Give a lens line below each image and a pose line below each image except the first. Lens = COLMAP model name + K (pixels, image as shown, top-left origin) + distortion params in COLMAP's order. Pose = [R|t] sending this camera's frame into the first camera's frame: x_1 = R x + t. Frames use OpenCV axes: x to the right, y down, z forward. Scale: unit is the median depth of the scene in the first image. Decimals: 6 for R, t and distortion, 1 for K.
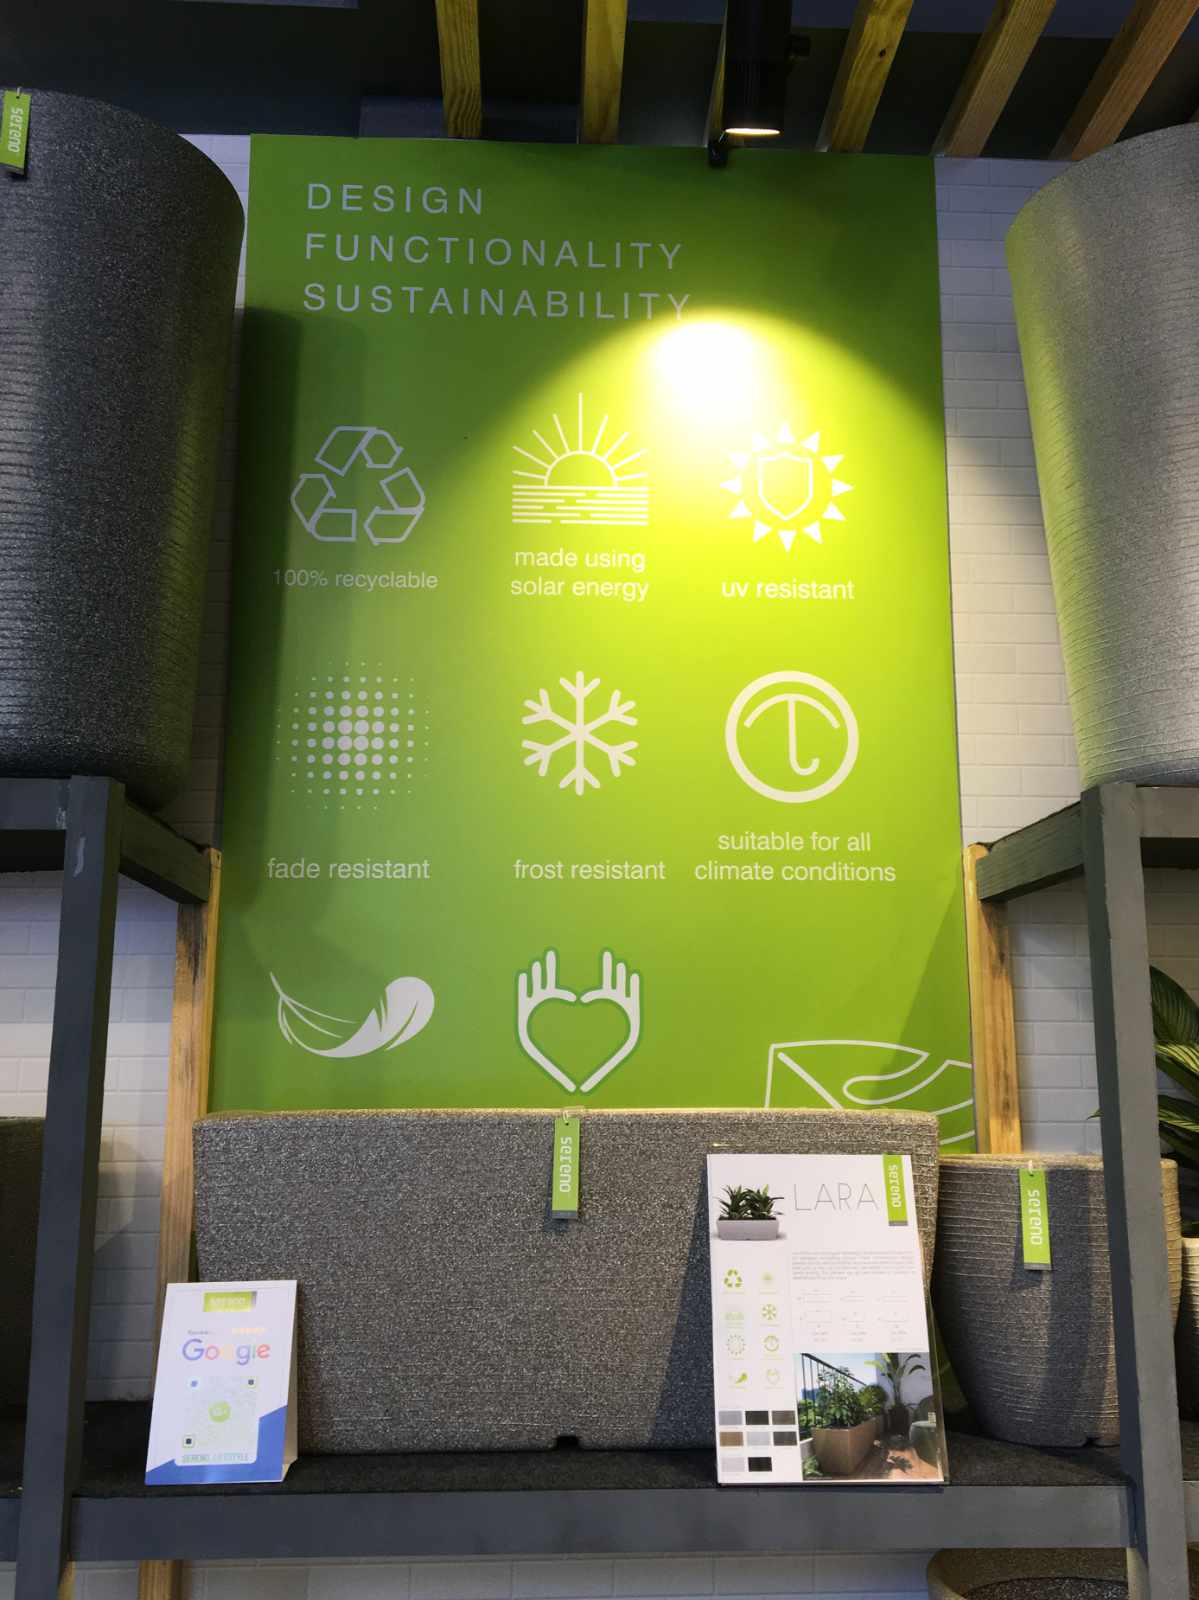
lens RADIAL K [[1464.2, 0, 599.5], [0, 1464.2, 800.0], [0, 0, 1]] dist [0.080727, -0.153482]
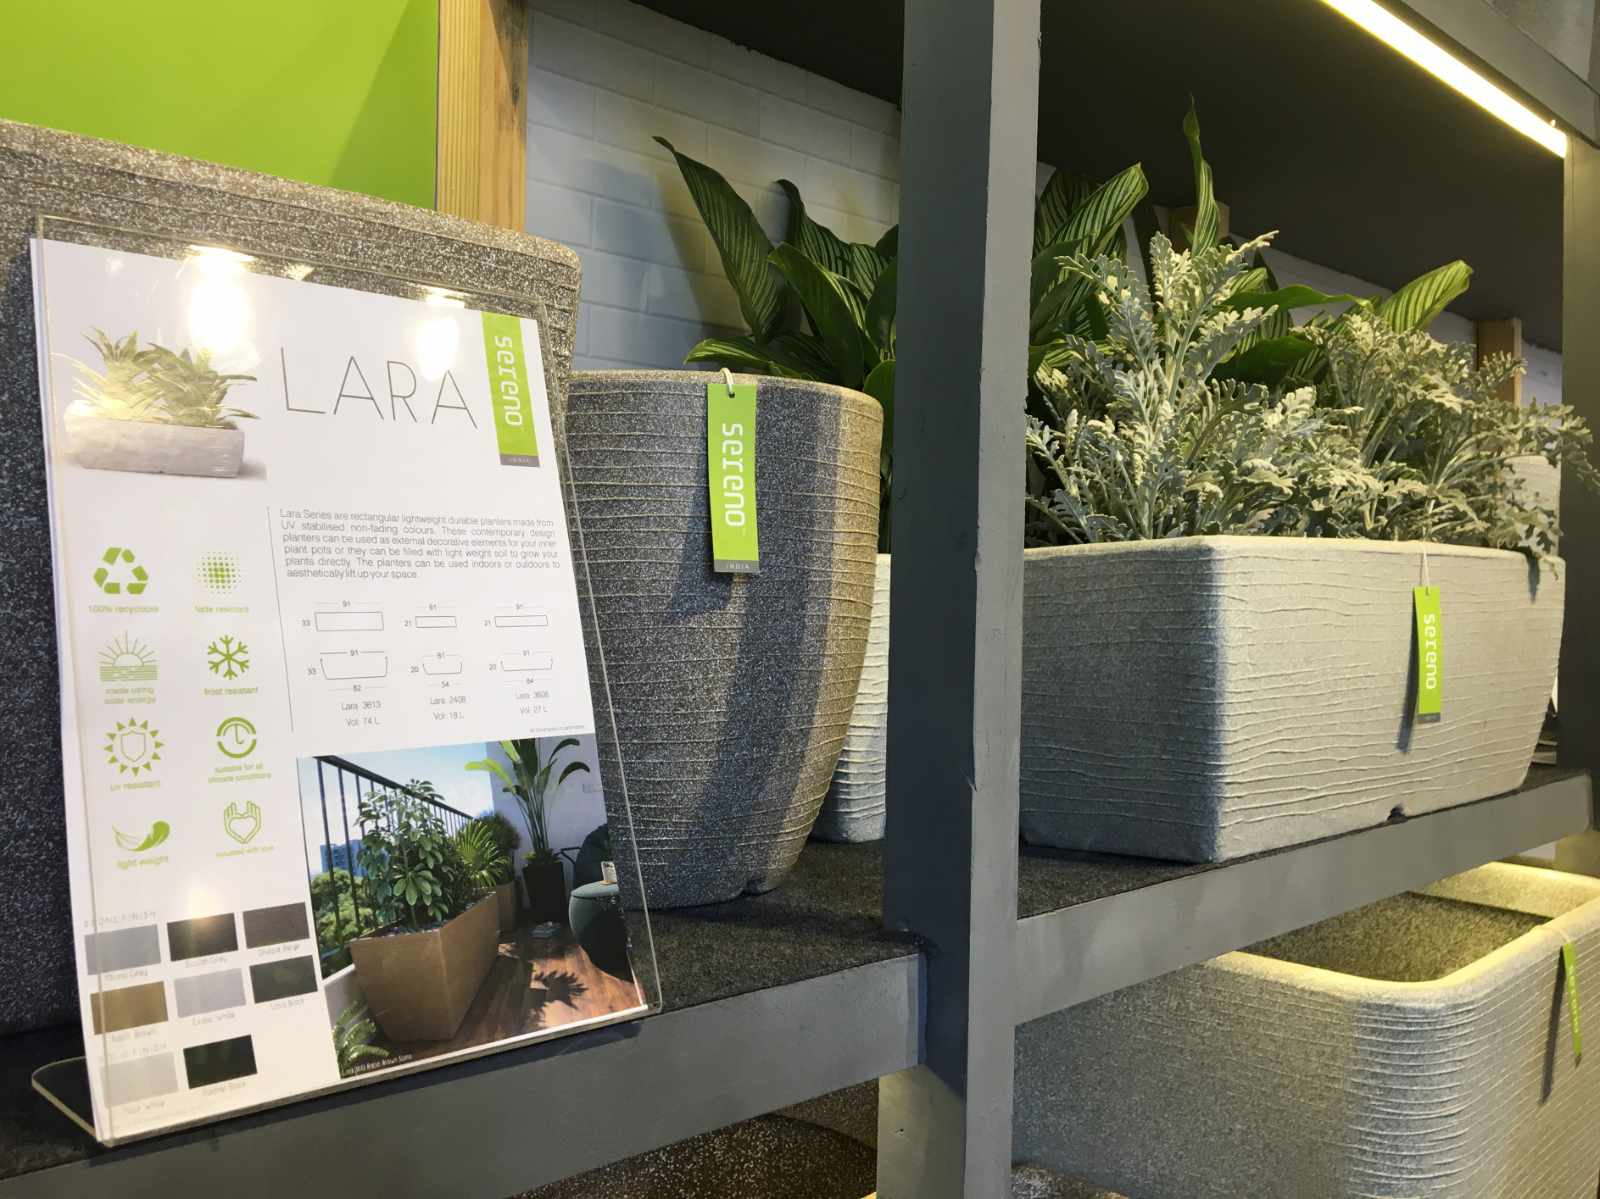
lens RADIAL K [[1464.2, 0, 796.8], [0, 1464.2, 547.0], [0, 0, 1]] dist [0.080727, -0.153482]
pose [[0.727692, 0.030430, 0.685228, -0.033562], [-0.139527, 0.984695, 0.104444, 0.269628], [-0.671563, -0.171611, 0.720801, 0.666126]]
